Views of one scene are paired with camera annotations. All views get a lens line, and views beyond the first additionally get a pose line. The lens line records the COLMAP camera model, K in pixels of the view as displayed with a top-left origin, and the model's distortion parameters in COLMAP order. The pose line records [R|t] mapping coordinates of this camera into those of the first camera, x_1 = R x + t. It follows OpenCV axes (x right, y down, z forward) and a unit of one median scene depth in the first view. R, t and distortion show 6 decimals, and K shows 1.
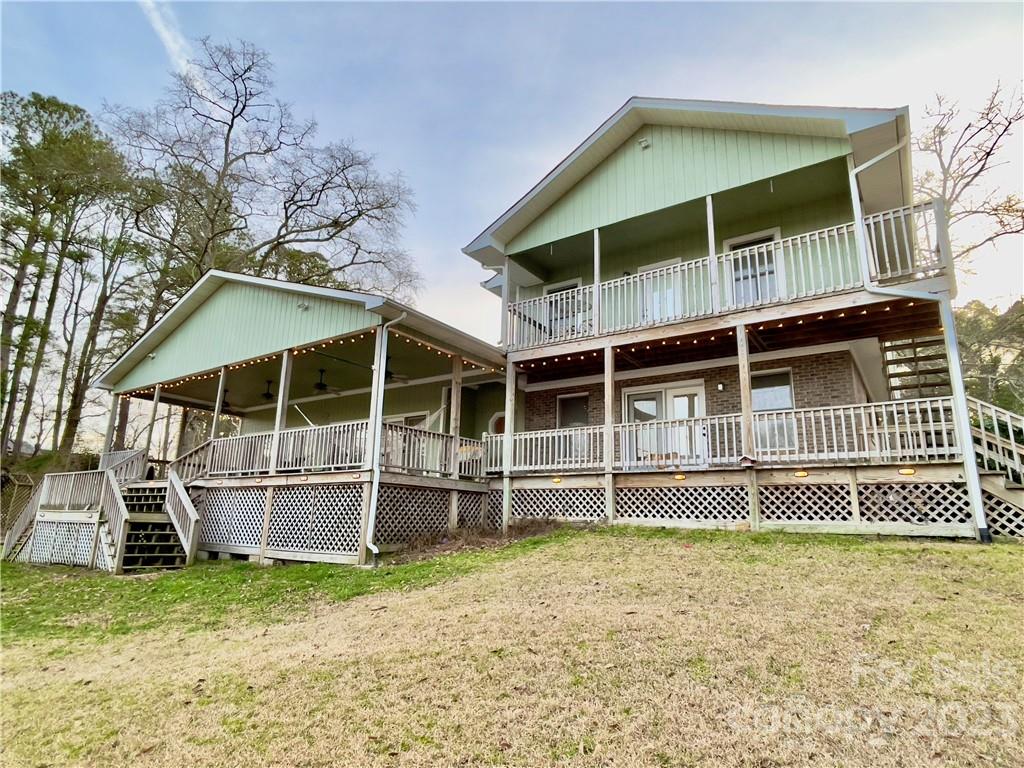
lens RADIAL K [[577.1, 0, 512.9], [0, 577.1, 388.3], [0, 0, 1]] dist [-0.001398, 0.000538]
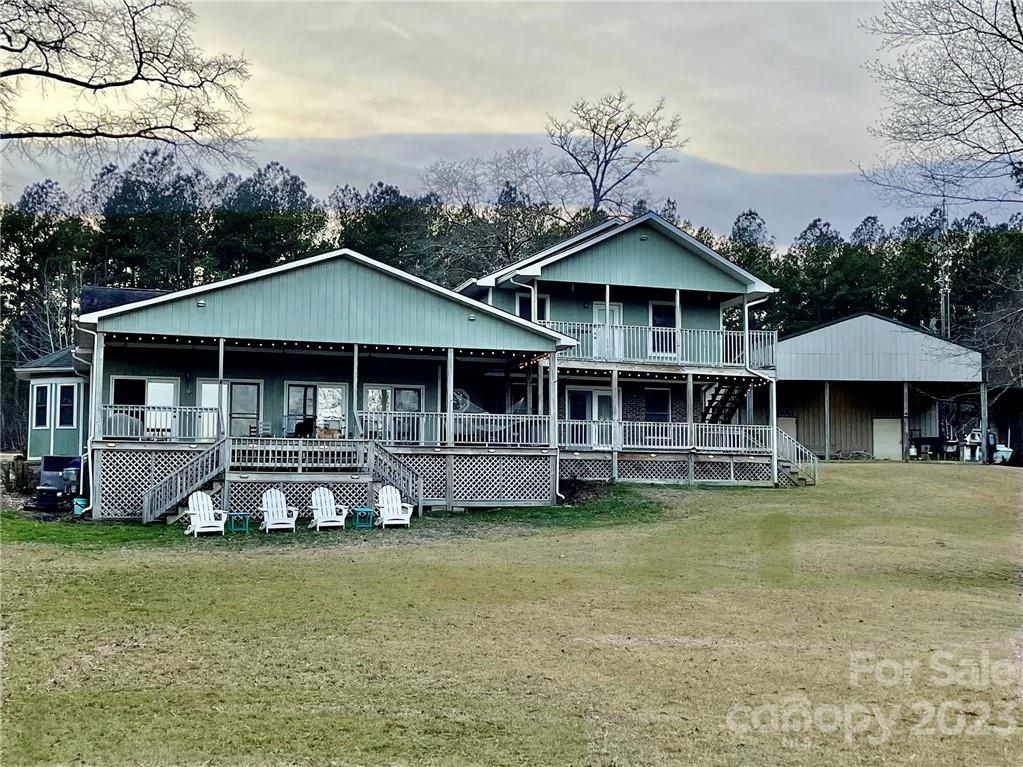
lens RADIAL K [[1340.5, 0, 511.2], [0, 1340.5, 384.2], [0, 0, 1]] dist [0.015190, 0.000000]
pose [[0.613272, 0.055377, 0.787929, -3.229260], [-0.176468, 0.981931, 0.068339, -0.263293], [-0.769907, -0.180954, 0.611963, -1.133023]]
